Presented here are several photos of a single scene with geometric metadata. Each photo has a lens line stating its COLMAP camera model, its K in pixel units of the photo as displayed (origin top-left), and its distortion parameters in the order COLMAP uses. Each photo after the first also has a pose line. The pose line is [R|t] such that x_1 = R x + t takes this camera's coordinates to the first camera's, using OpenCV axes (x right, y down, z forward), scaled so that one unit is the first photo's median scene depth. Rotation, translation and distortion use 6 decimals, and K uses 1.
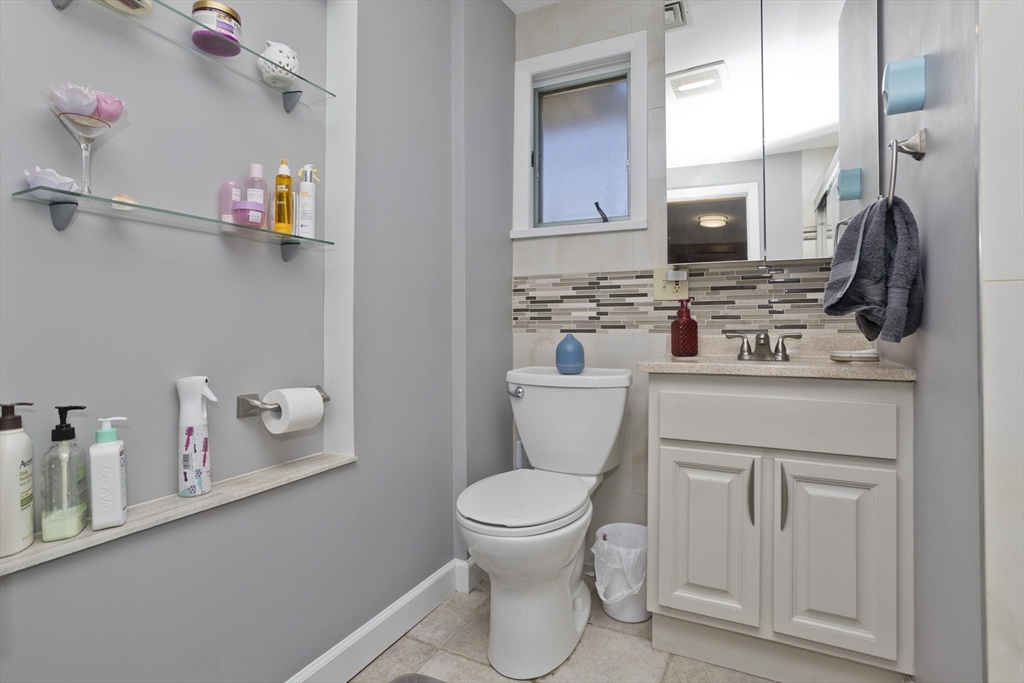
lens RADIAL K [[527.4, 0, 510.3], [0, 527.4, 326.3], [0, 0, 1]] dist [-0.057948, 0.035286]
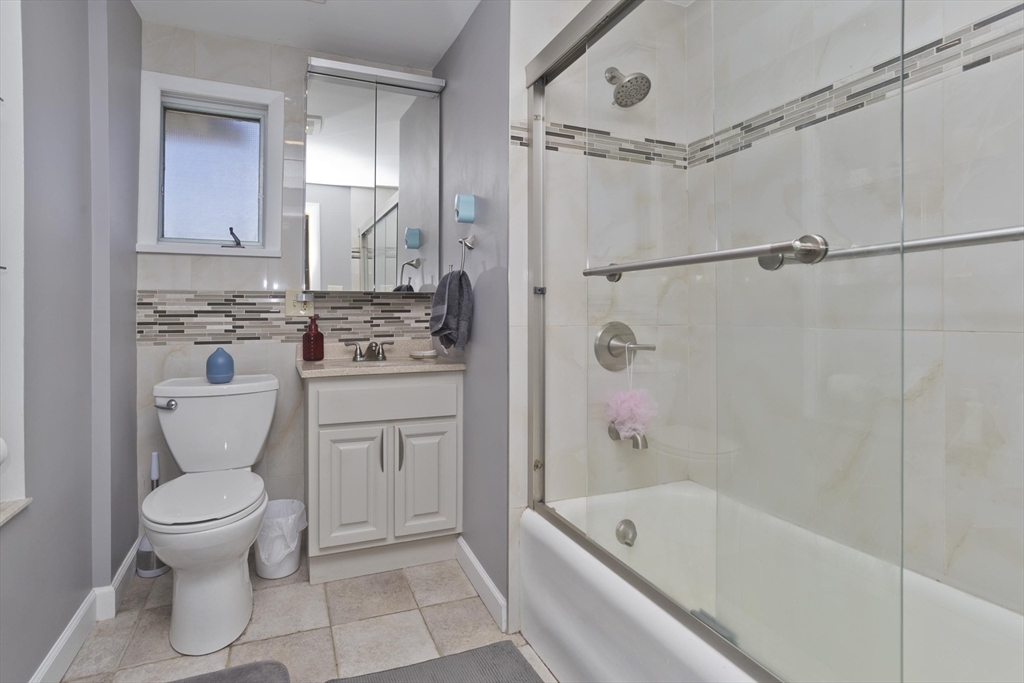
lens RADIAL K [[498.7, 0, 509.6], [0, 498.7, 328.5], [0, 0, 1]] dist [-0.047835, 0.027963]
pose [[0.631638, -0.017839, 0.775059, -0.303318], [-0.004547, 0.999633, 0.026714, -0.056015], [-0.775251, -0.020398, 0.631324, -0.141724]]
